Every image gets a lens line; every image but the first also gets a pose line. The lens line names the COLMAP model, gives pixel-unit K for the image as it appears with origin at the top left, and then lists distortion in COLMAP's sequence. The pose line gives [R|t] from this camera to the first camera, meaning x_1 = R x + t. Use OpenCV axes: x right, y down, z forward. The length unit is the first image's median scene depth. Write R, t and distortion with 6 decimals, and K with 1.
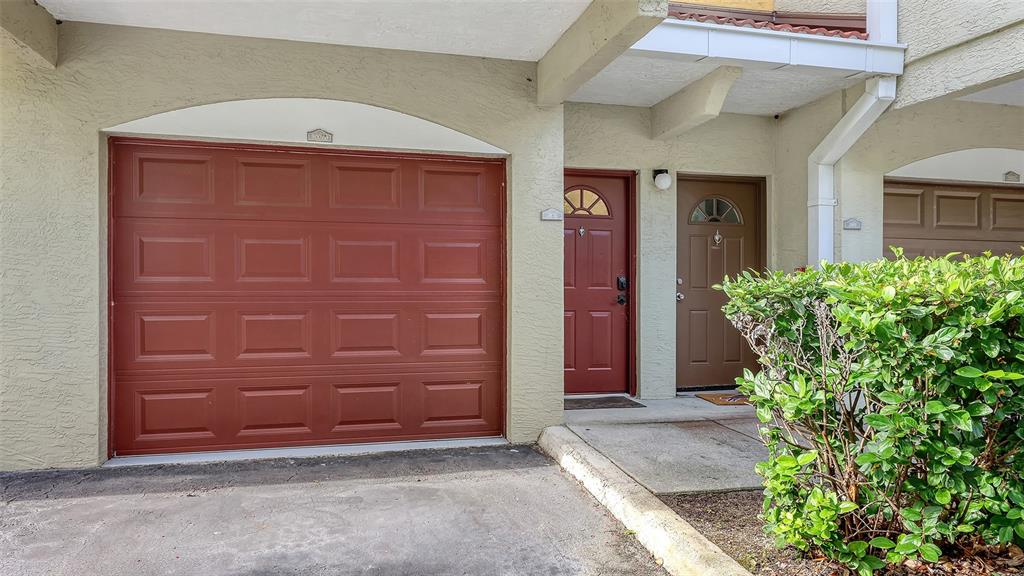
lens RADIAL K [[696.6, 0, 519.6], [0, 696.6, 288.7], [0, 0, 1]] dist [0.000581, -0.000053]
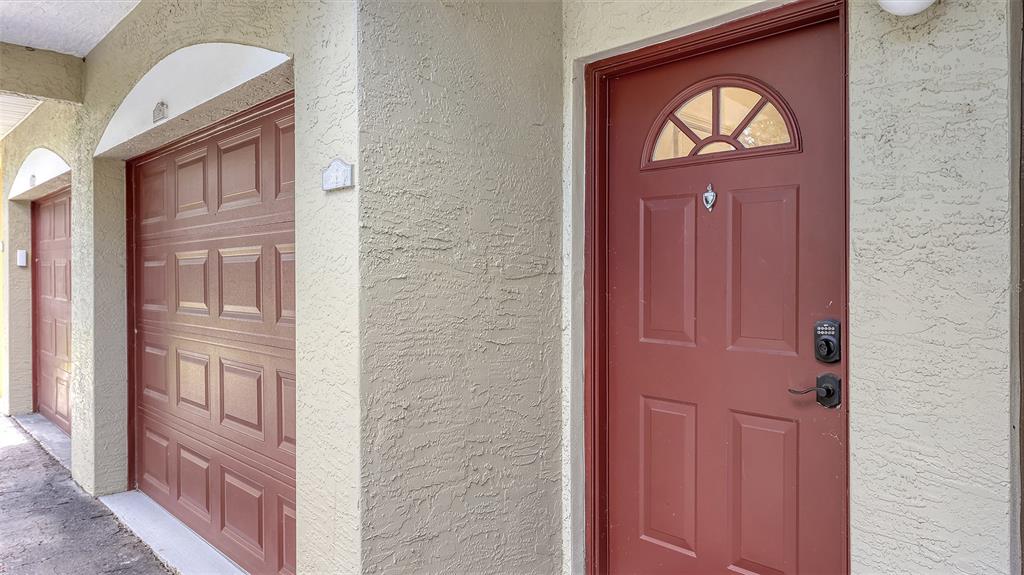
lens RADIAL K [[696.6, 0, 512.0], [0, 696.6, 285.8], [0, 0, 1]] dist [0.000581, -0.000053]
pose [[0.484408, 0.003847, -0.874834, 0.367376], [-0.009938, 0.999950, -0.001105, -0.032901], [0.874786, 0.009229, 0.484422, 0.719927]]
